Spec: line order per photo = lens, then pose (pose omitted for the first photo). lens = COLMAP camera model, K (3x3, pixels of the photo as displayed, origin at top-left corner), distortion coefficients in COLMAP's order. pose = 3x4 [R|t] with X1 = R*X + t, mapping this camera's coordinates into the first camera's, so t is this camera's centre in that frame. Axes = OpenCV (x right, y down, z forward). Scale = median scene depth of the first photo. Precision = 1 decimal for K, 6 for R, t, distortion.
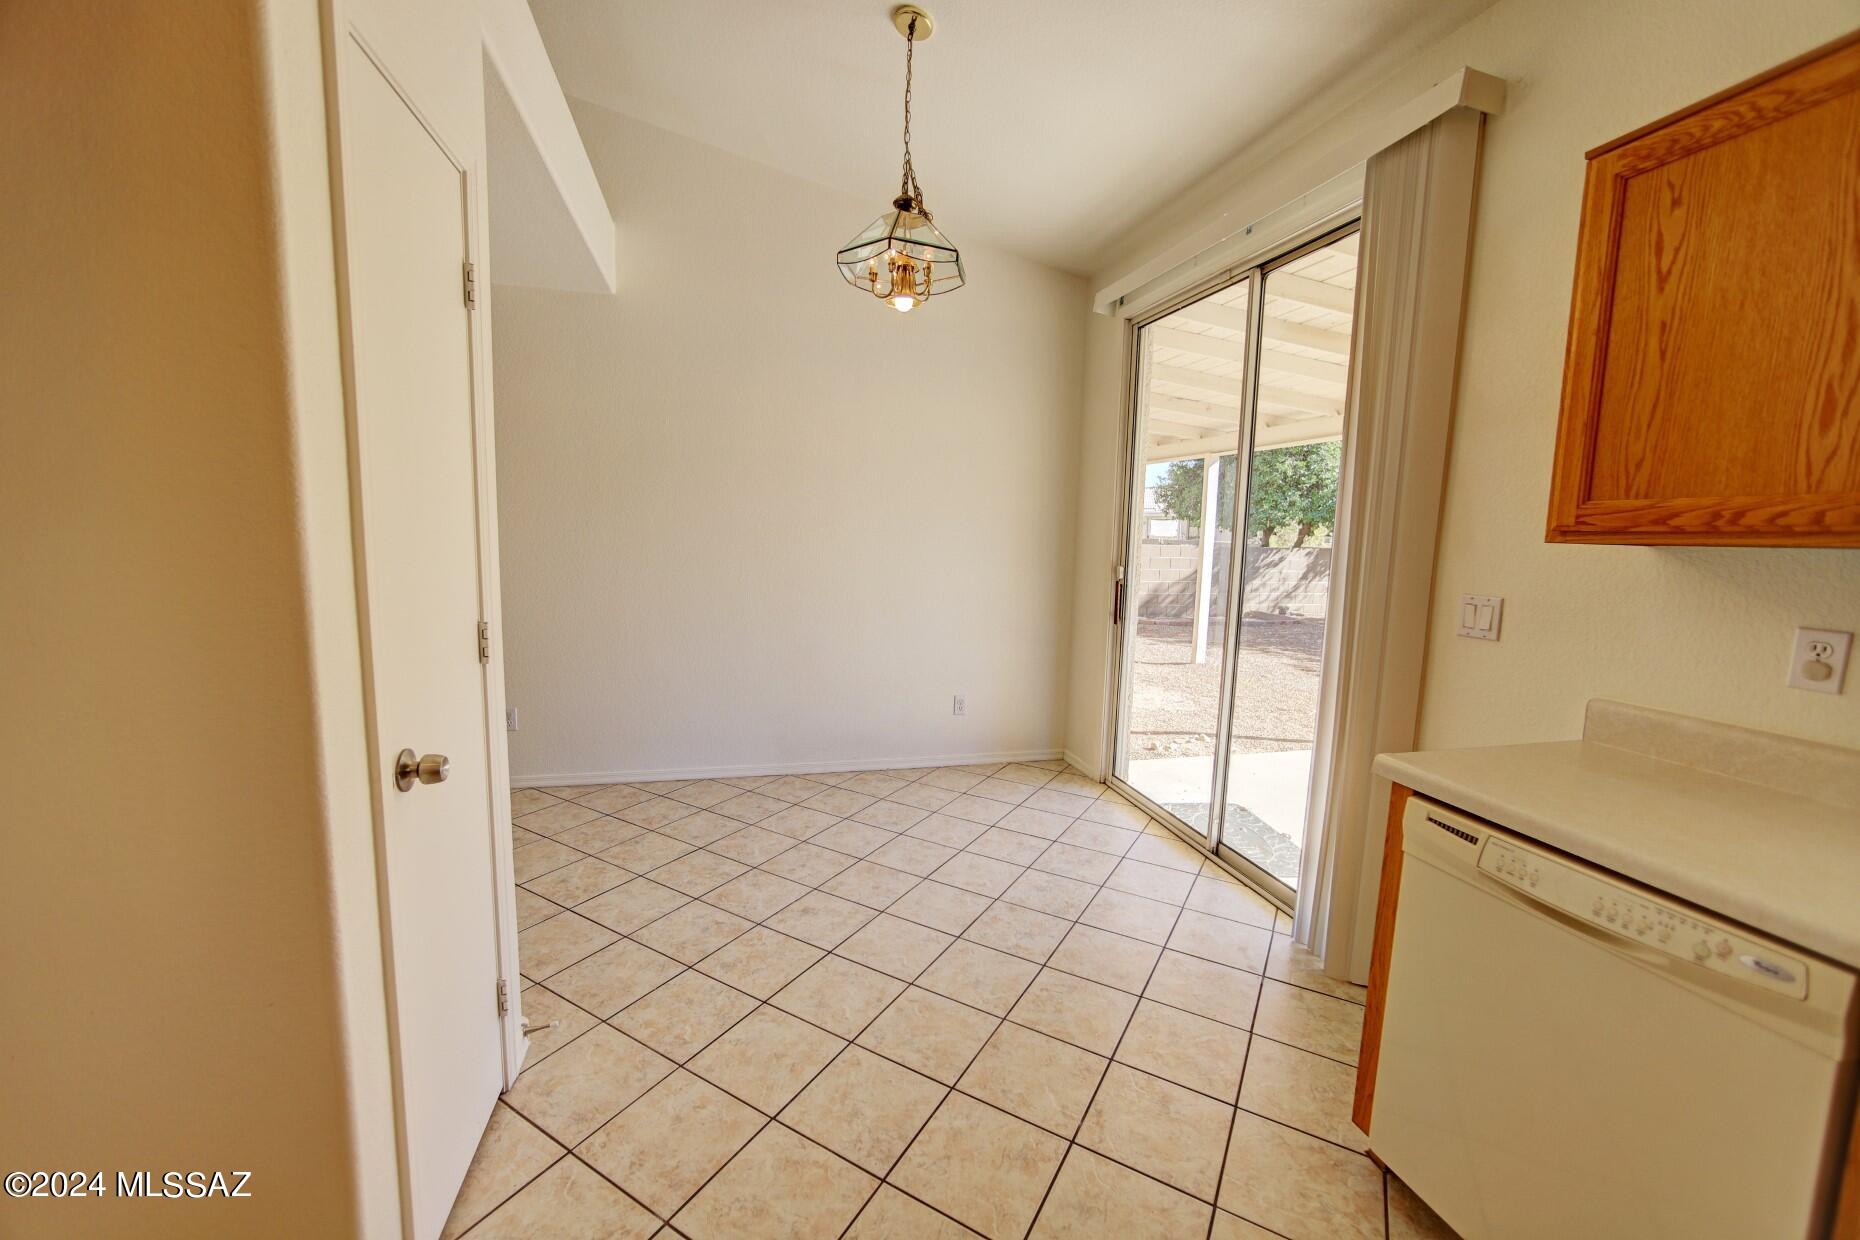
lens RADIAL K [[737.8, 0, 930.0], [0, 737.8, 620.0], [0, 0, 1]] dist [-0.022923, 0.008979]
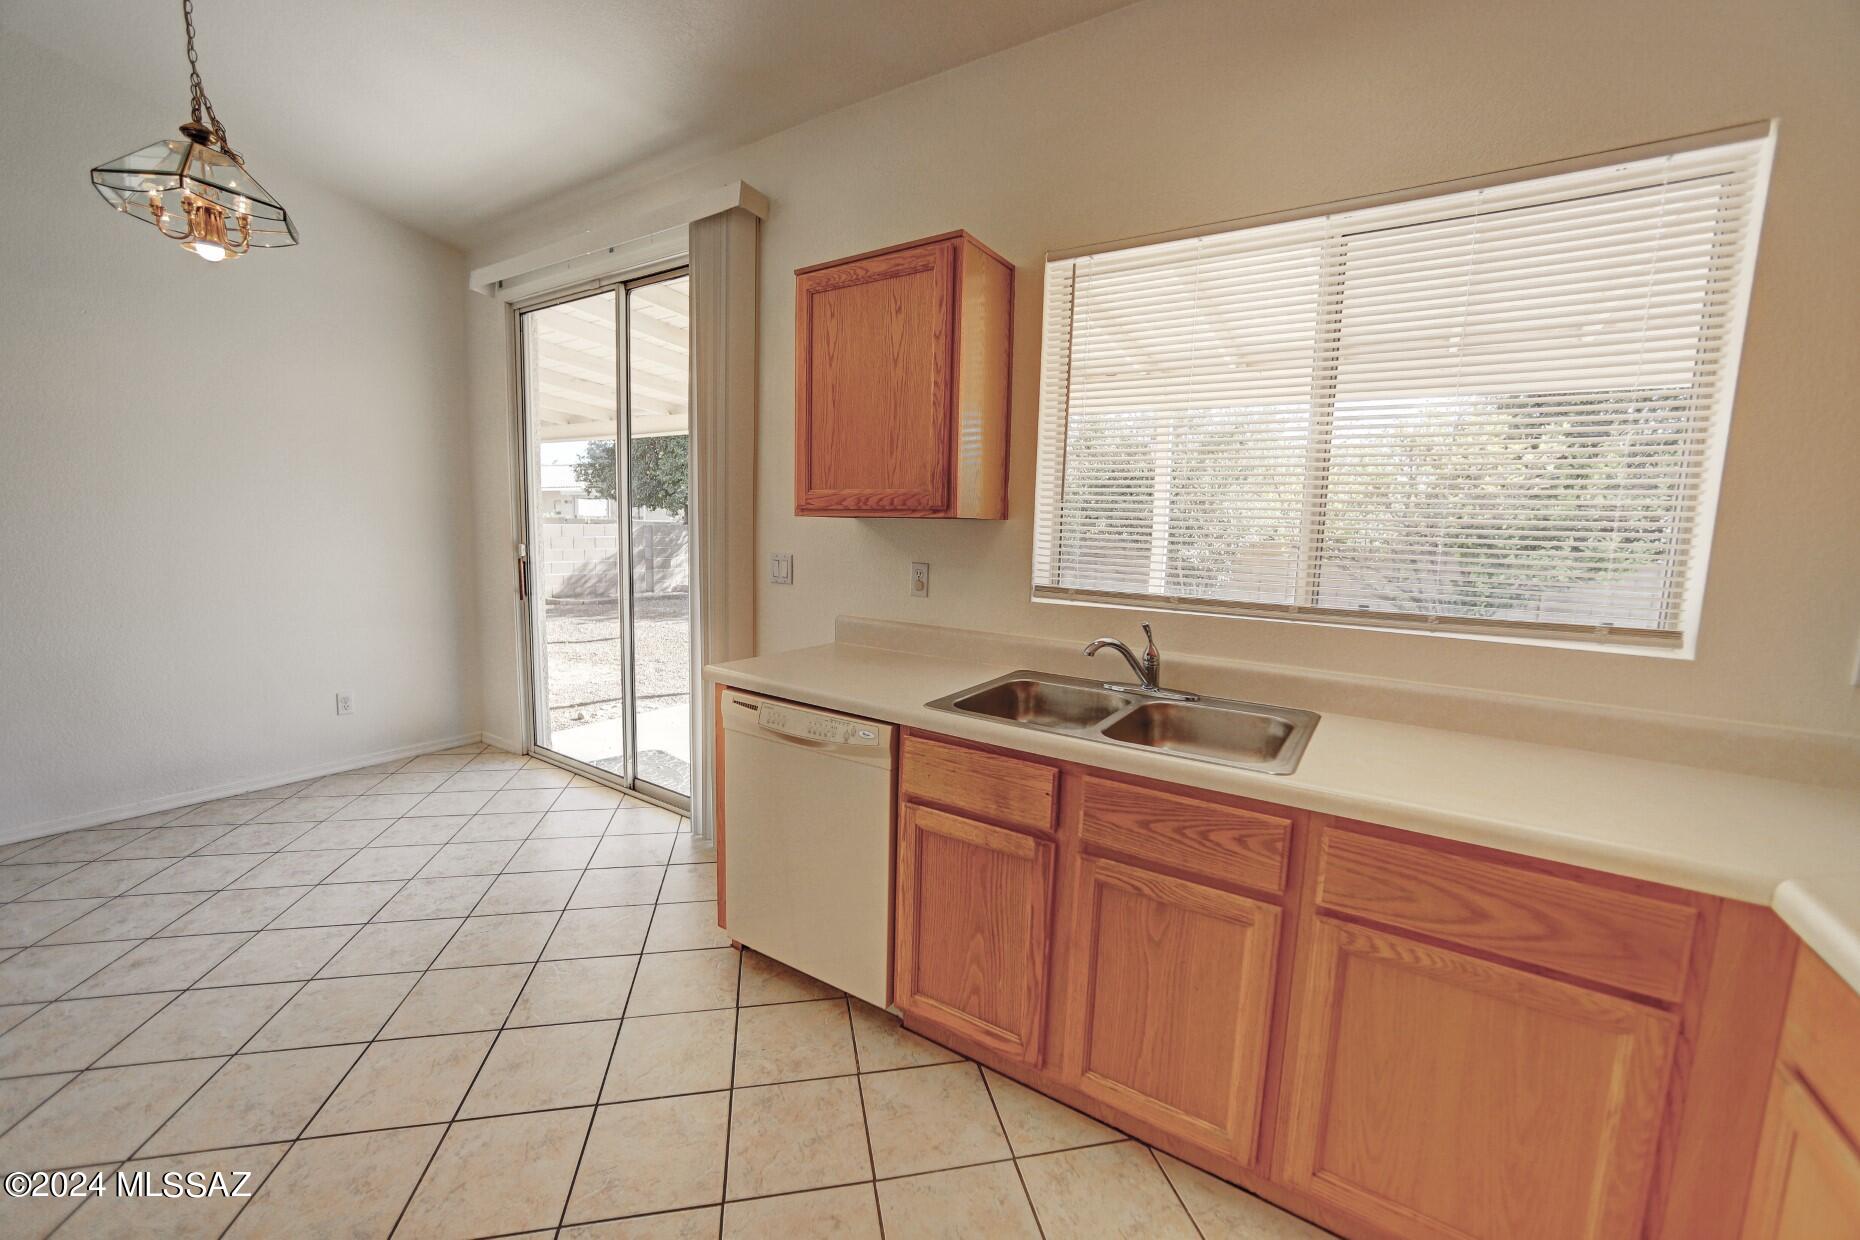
lens RADIAL K [[742.0, 0, 936.1], [0, 742.0, 617.1], [0, 0, 1]] dist [-0.042932, 0.014450]
pose [[0.744590, -0.089523, 0.661492, 0.002426], [0.074309, 0.995923, 0.051139, 0.026526], [-0.663374, 0.011077, 0.748206, -0.201948]]
